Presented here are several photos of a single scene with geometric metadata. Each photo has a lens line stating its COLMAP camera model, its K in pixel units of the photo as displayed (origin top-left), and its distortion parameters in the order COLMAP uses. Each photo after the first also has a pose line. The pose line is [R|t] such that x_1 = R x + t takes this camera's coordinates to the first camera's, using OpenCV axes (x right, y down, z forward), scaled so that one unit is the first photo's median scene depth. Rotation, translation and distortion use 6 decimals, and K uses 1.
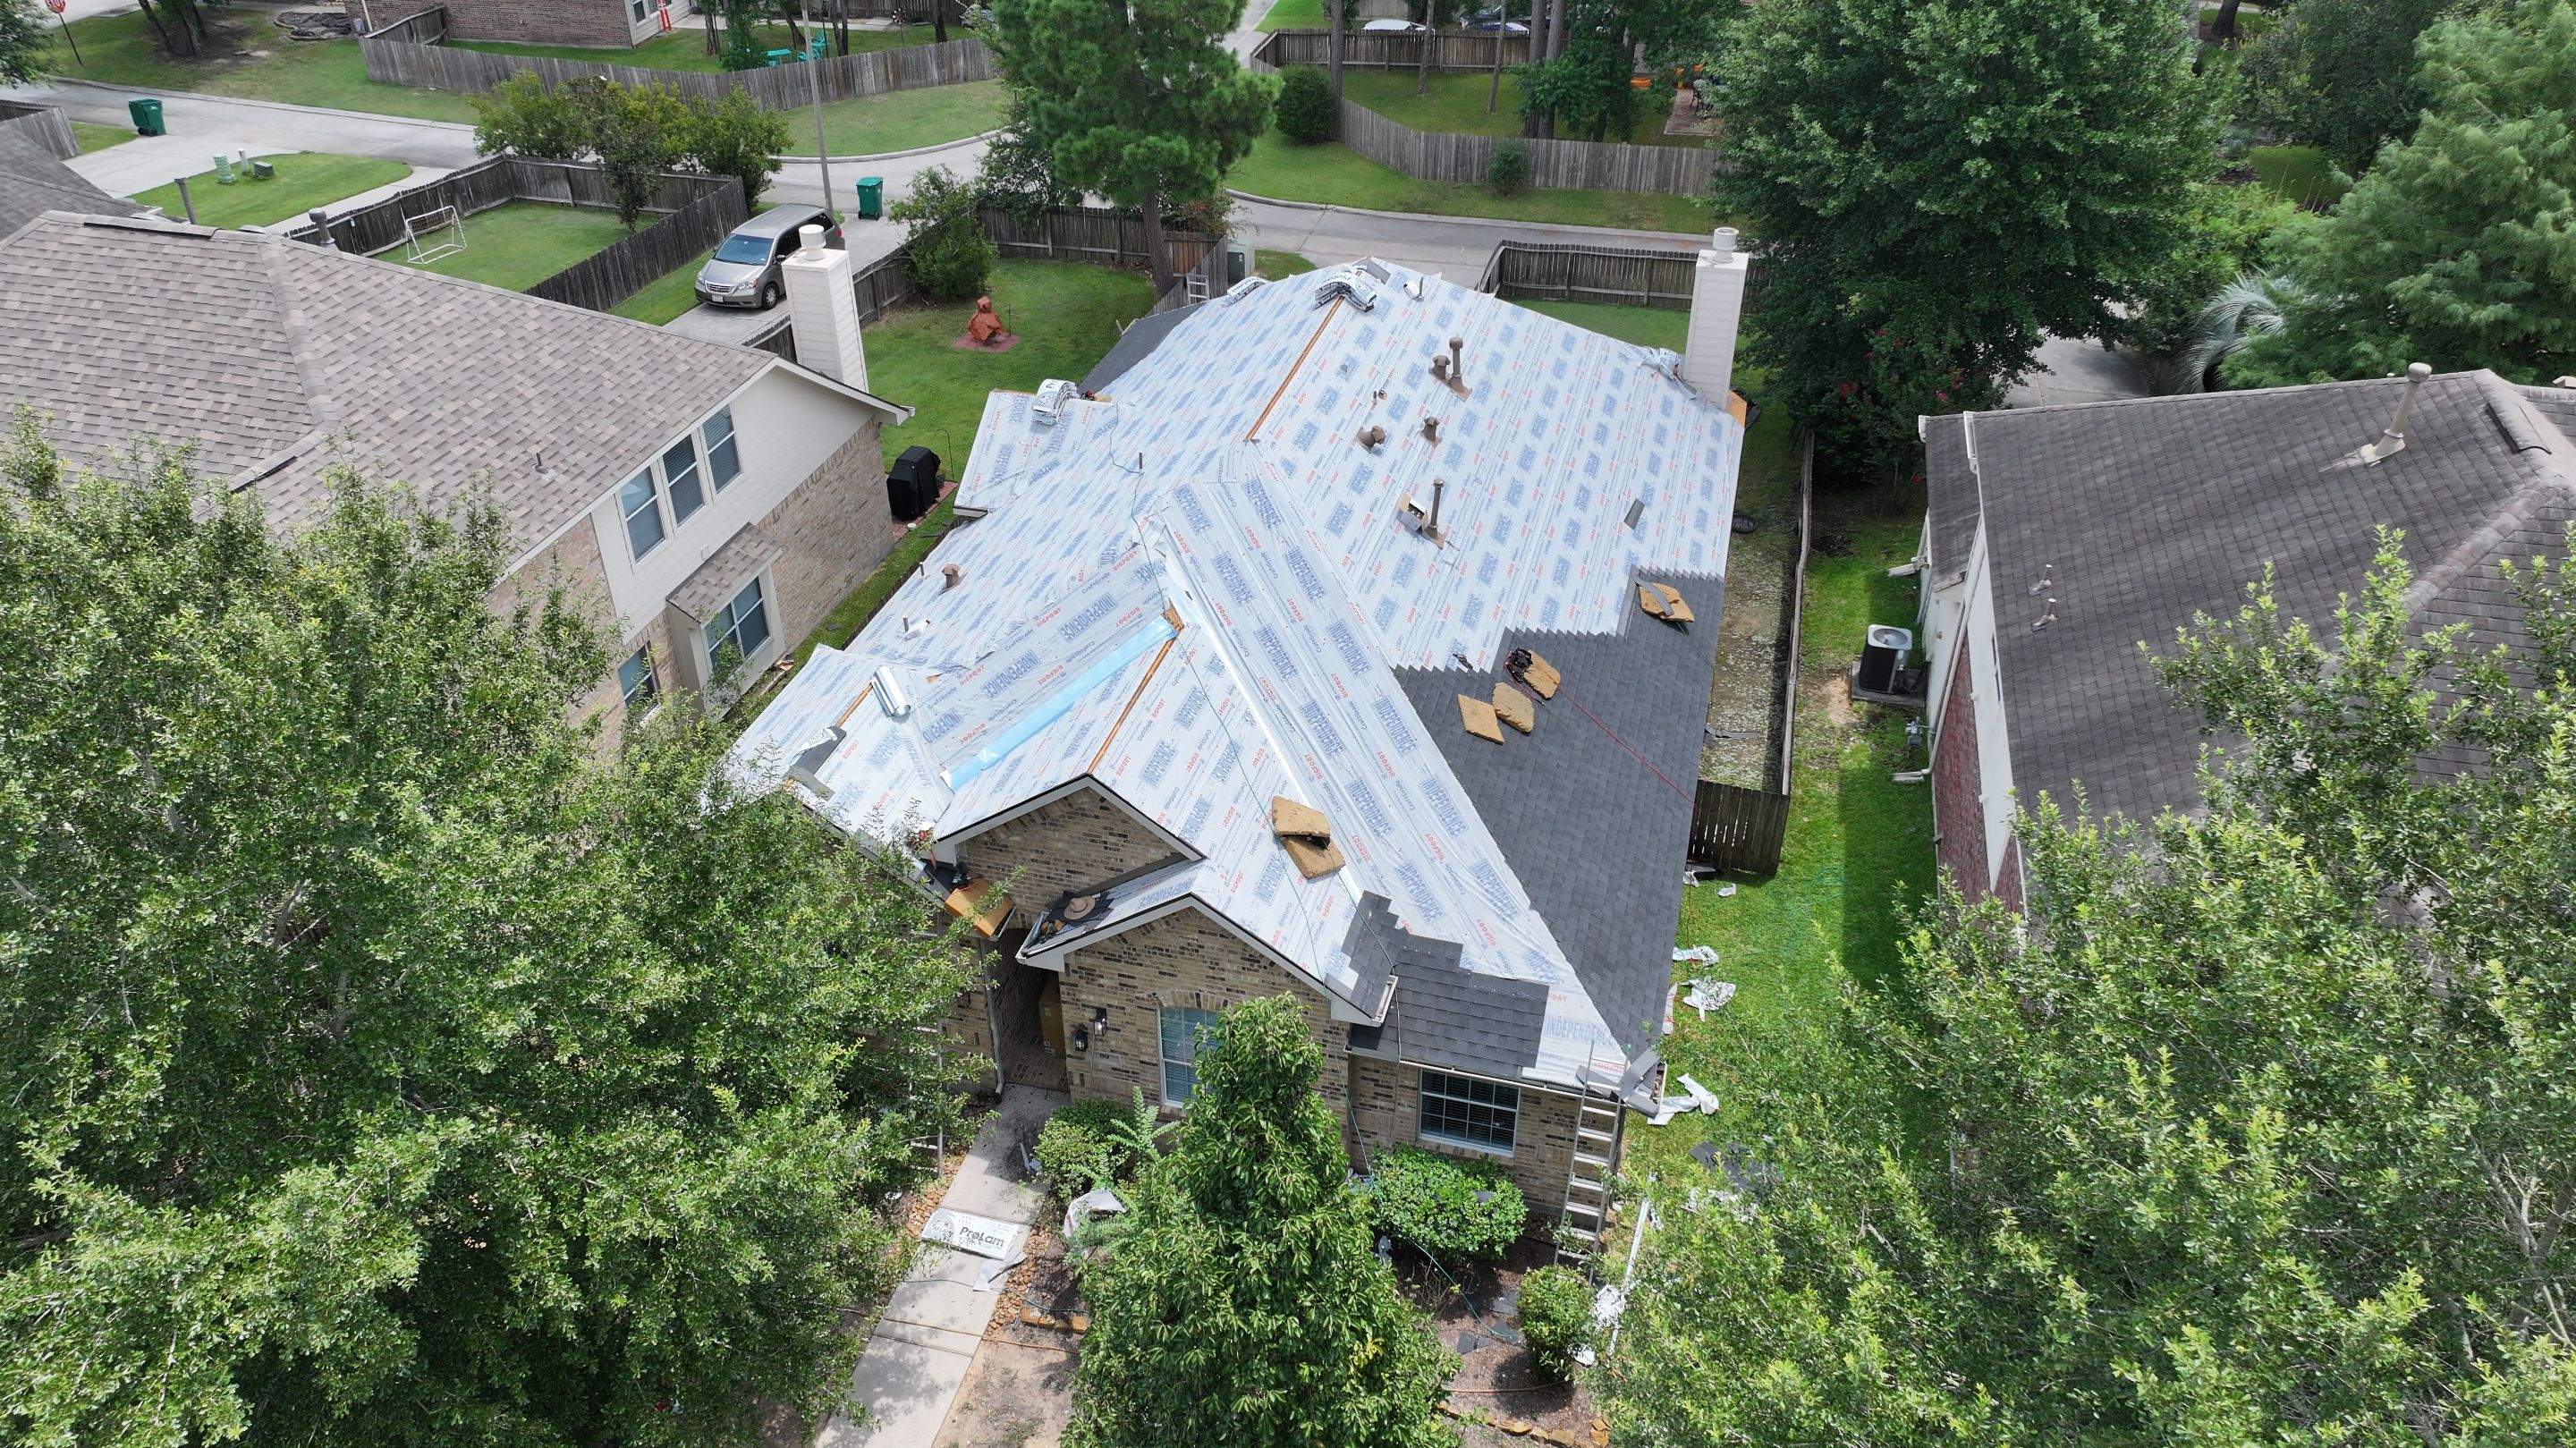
lens RADIAL K [[1790.9, 0, 1288.0], [0, 1790.9, 724.0], [0, 0, 1]] dist [0.006356, -0.000128]
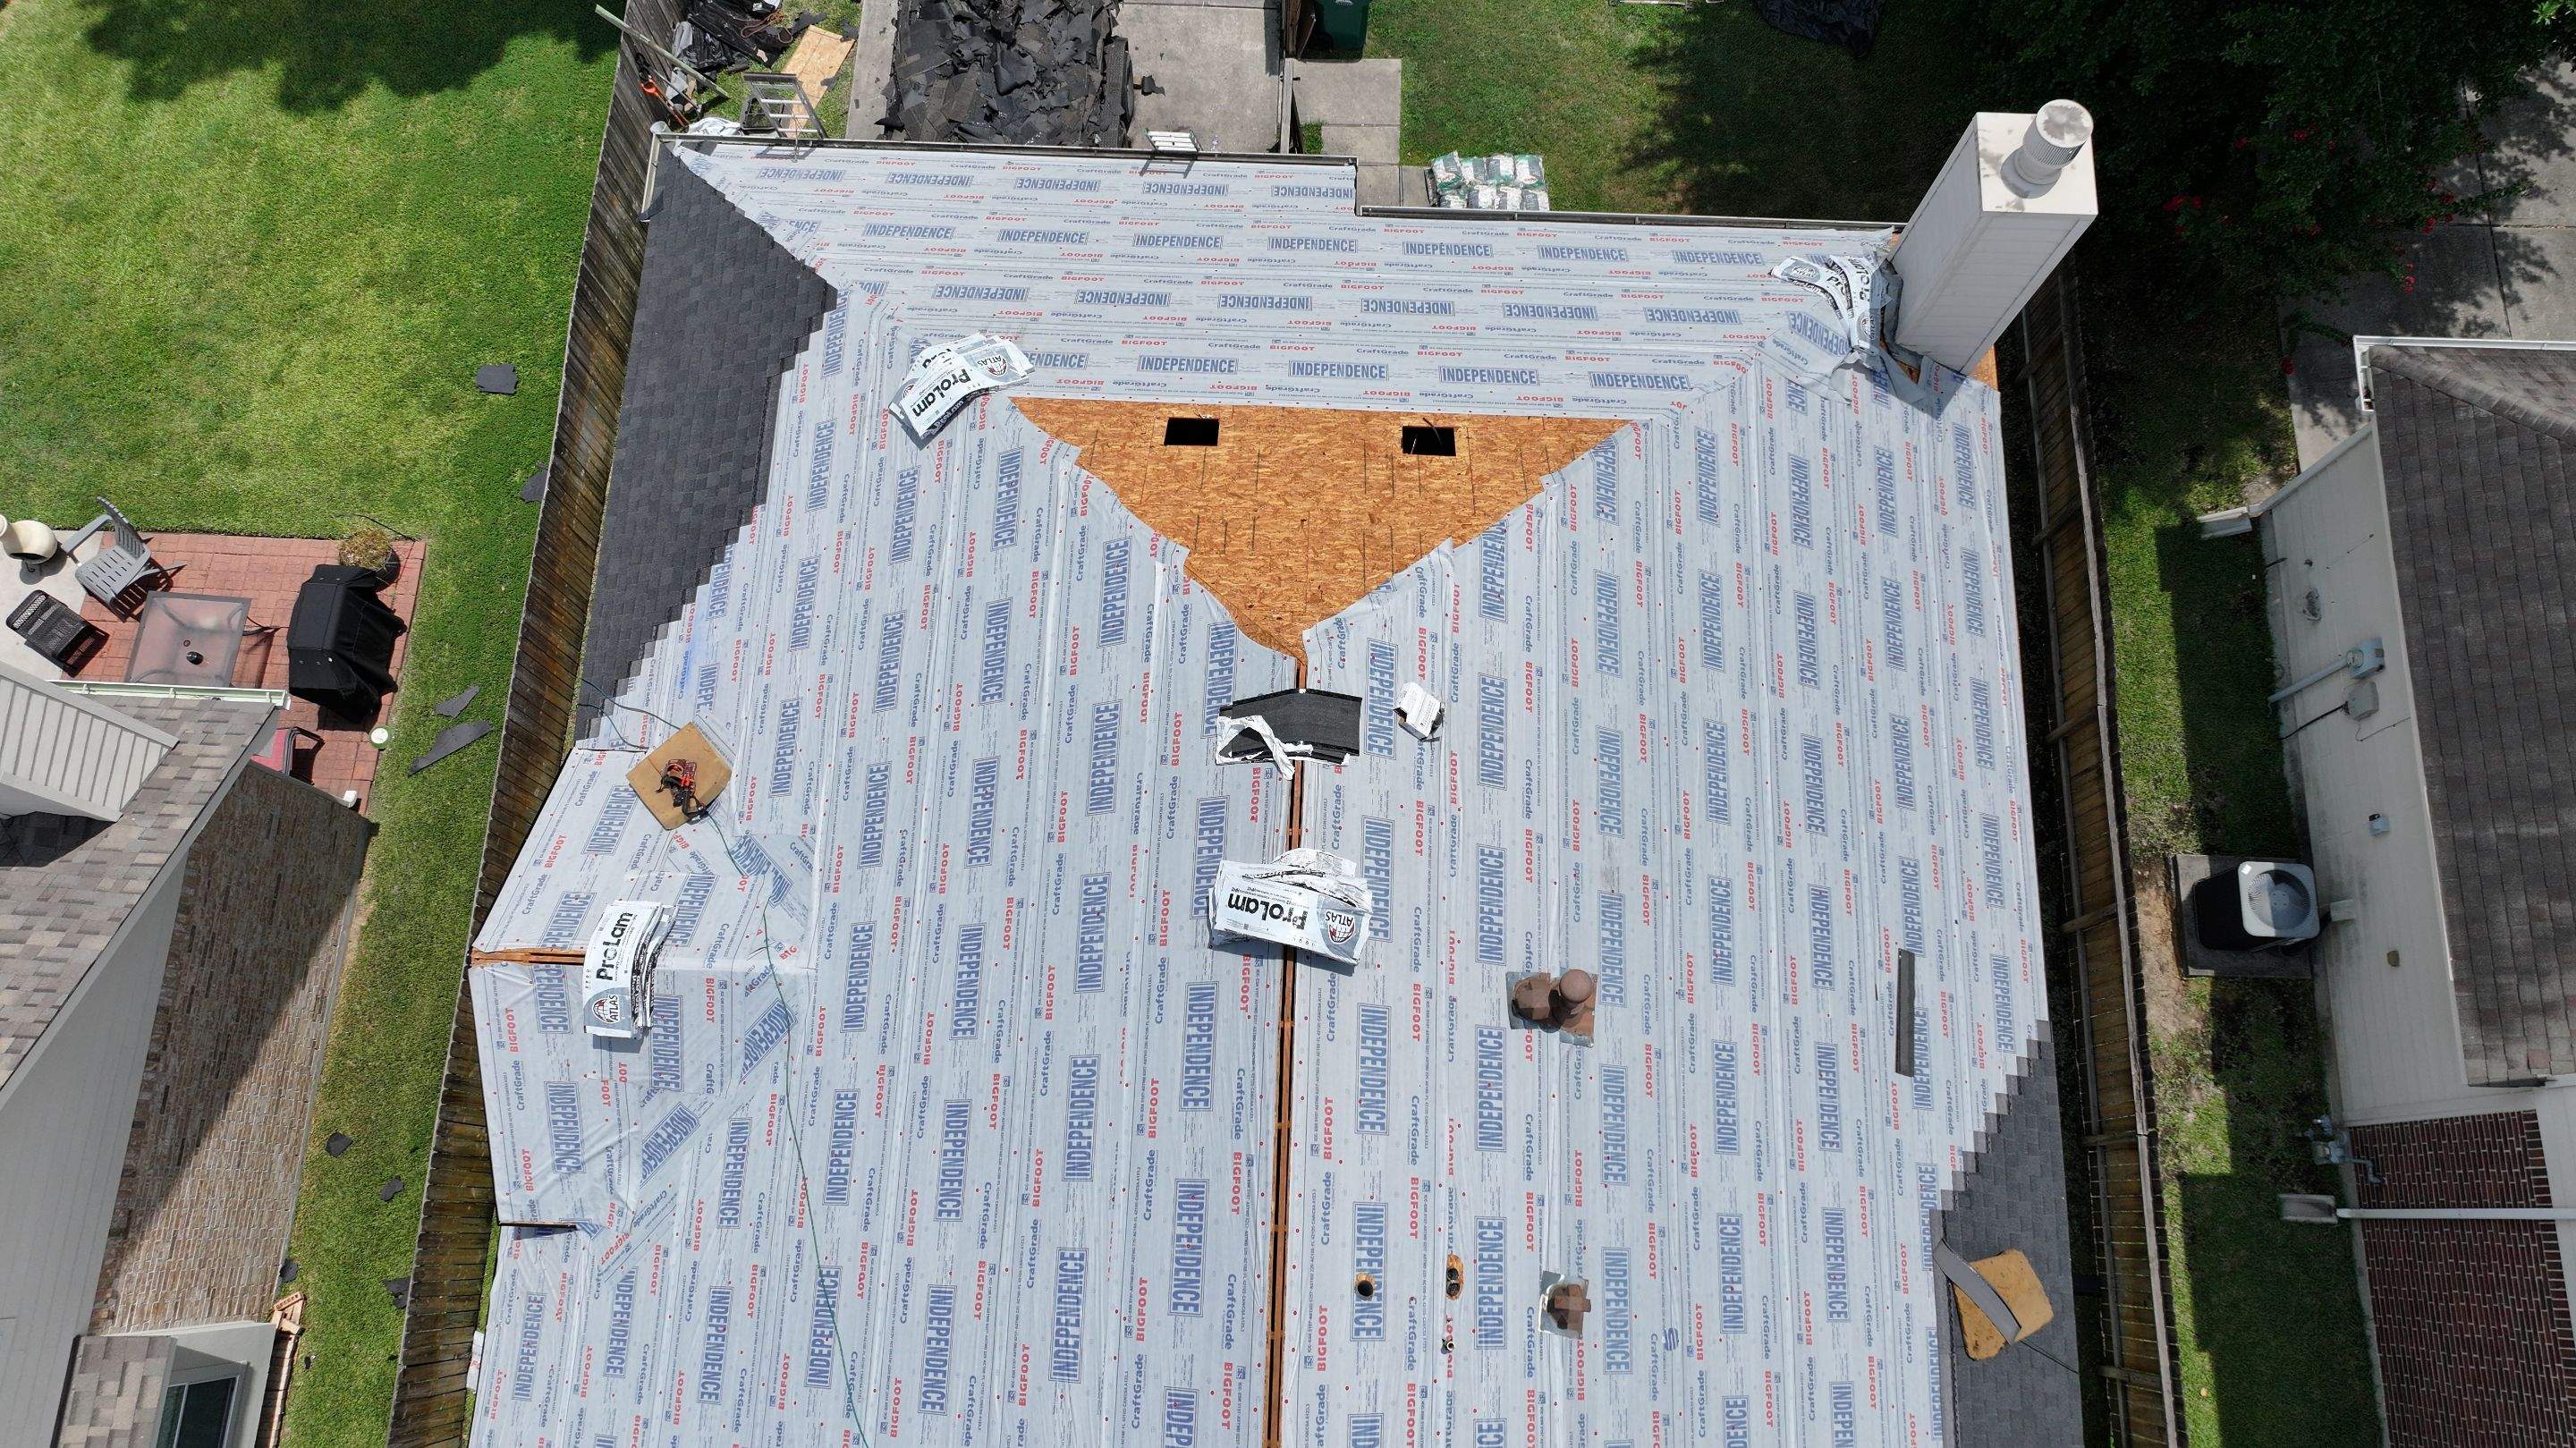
lens RADIAL K [[1790.9, 0, 1288.0], [0, 1790.9, 724.0], [0, 0, 1]] dist [0.006356, -0.000128]
pose [[0.974398, -0.216641, 0.060123, 0.010470], [0.128922, 0.757478, 0.640005, -0.330923], [-0.184193, -0.615869, 0.766015, 0.453394]]
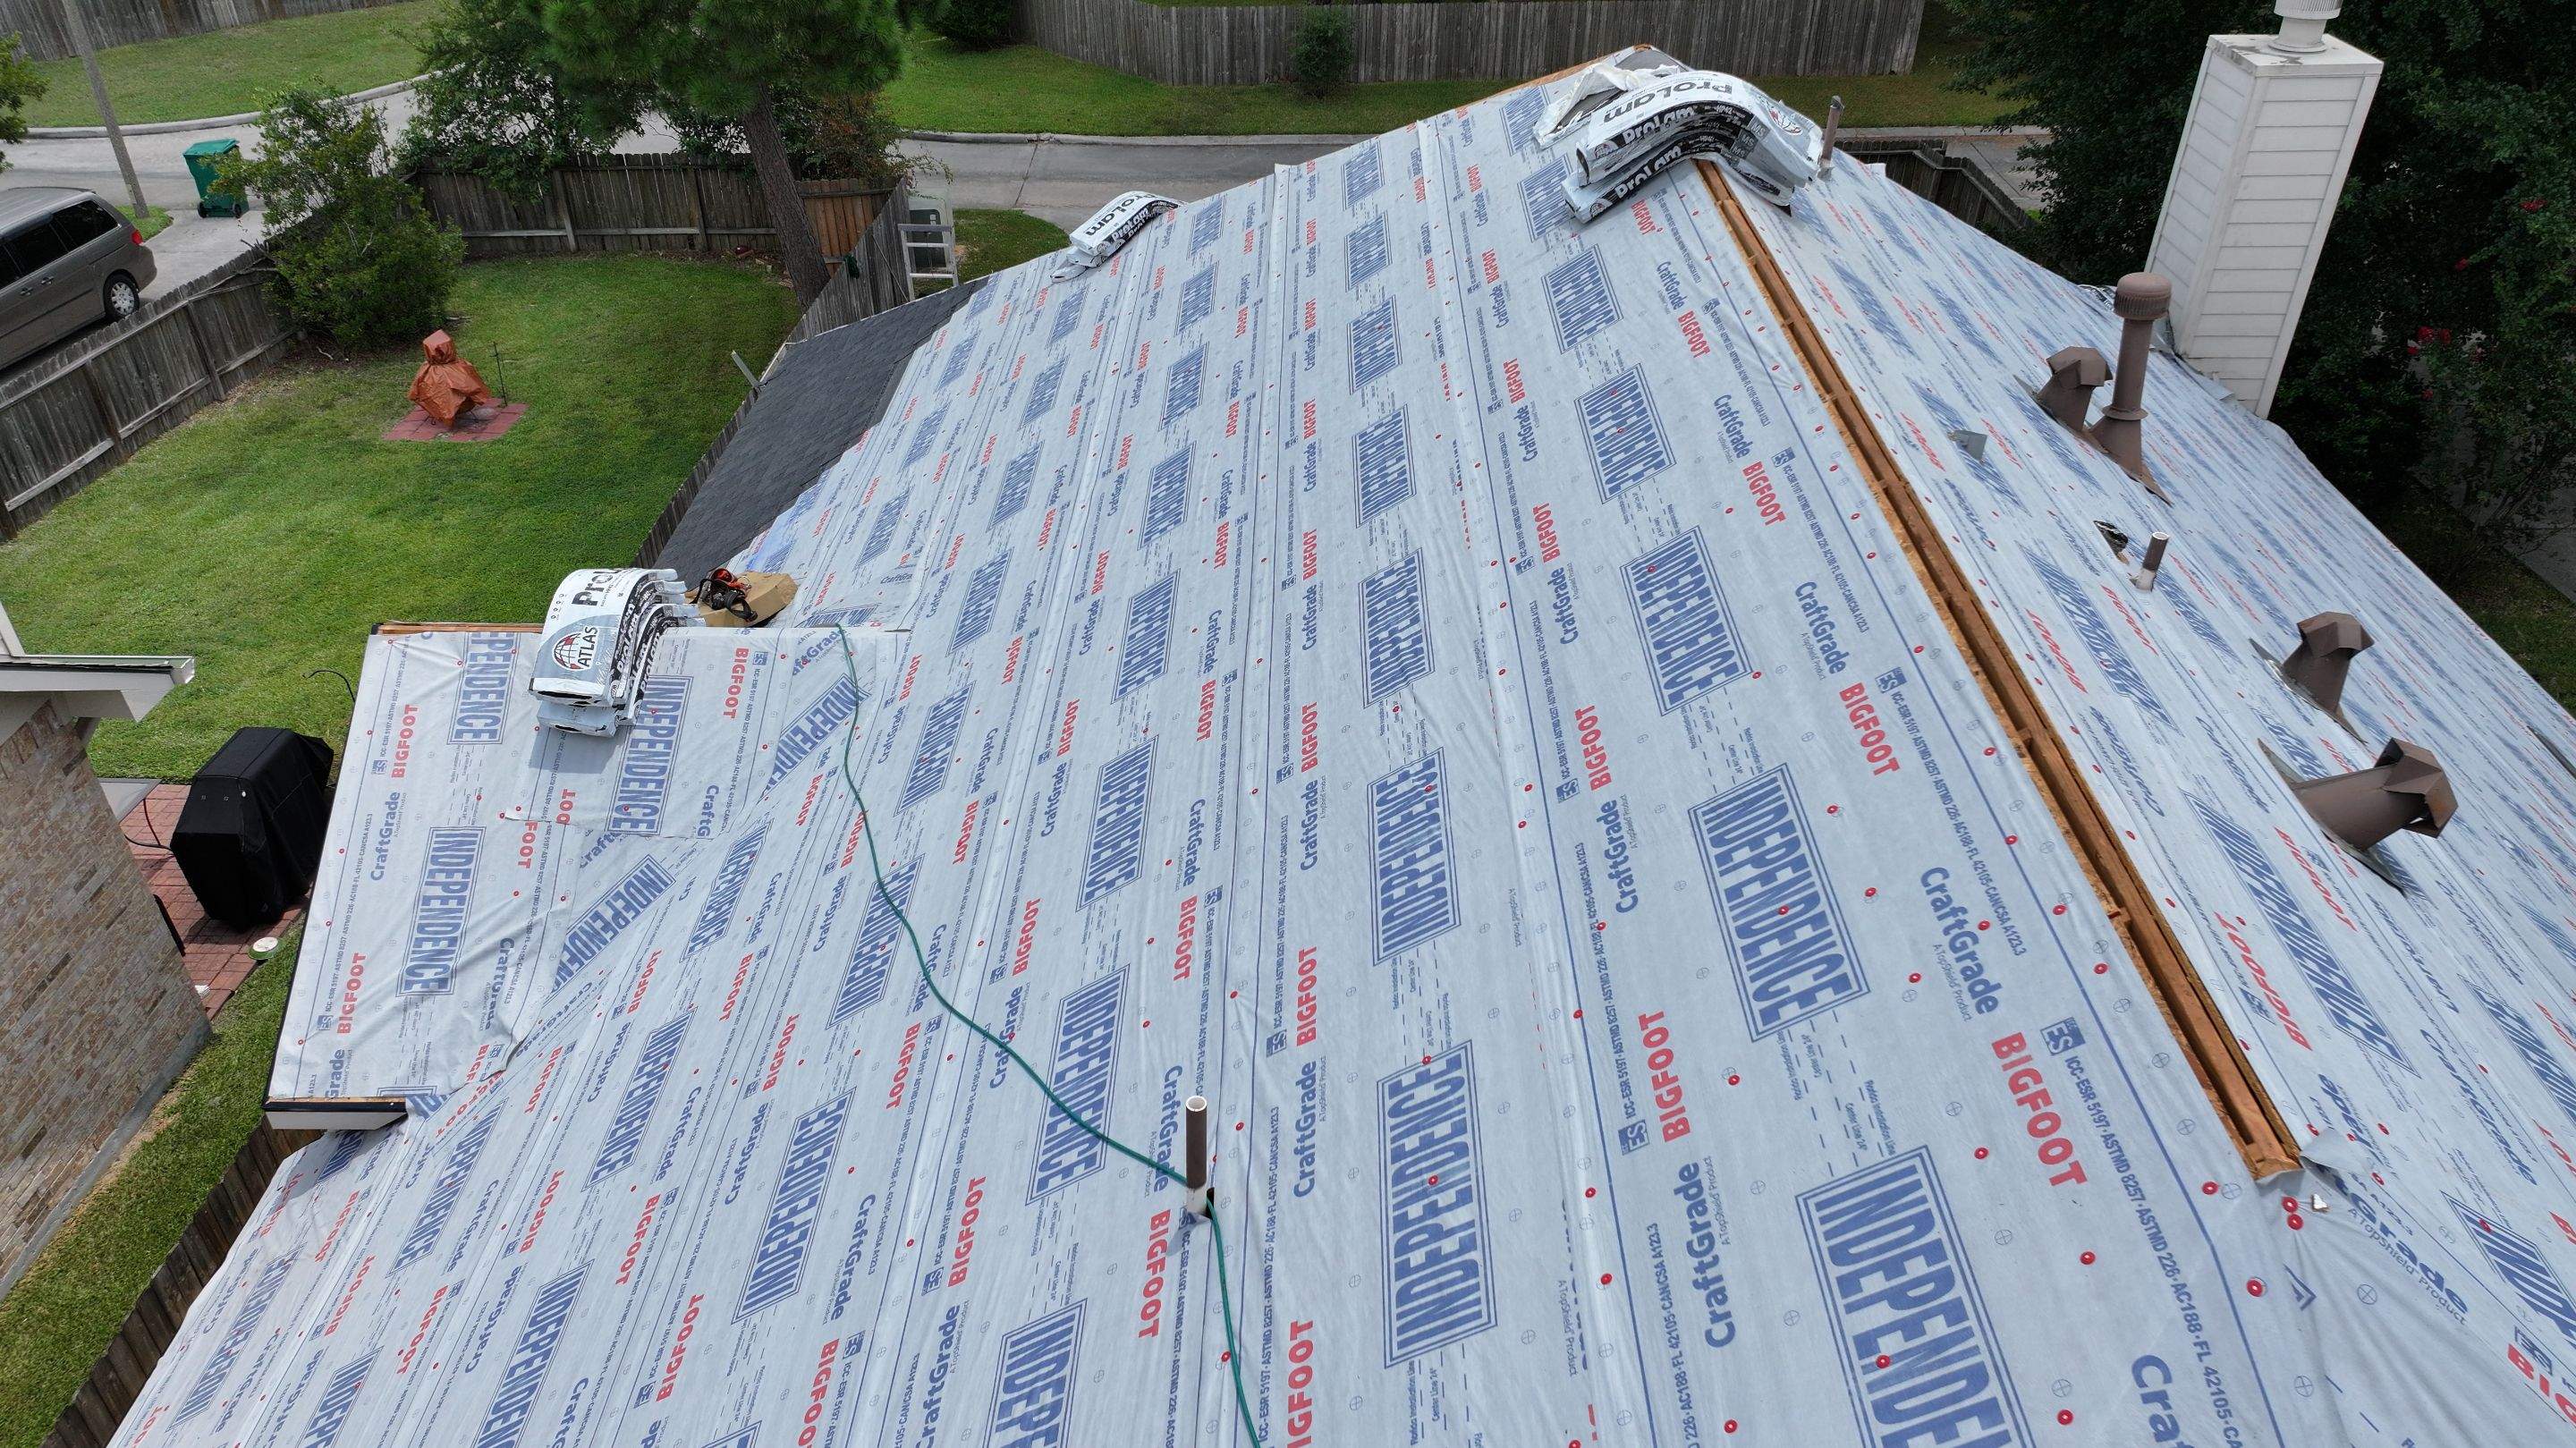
lens RADIAL K [[1790.9, 0, 1288.0], [0, 1790.9, 724.0], [0, 0, 1]] dist [0.006356, -0.000128]
pose [[0.969506, -0.139544, 0.201460, -0.057839], [0.139734, 0.990099, 0.013348, -0.106048], [-0.201328, 0.015209, 0.979406, 0.473694]]
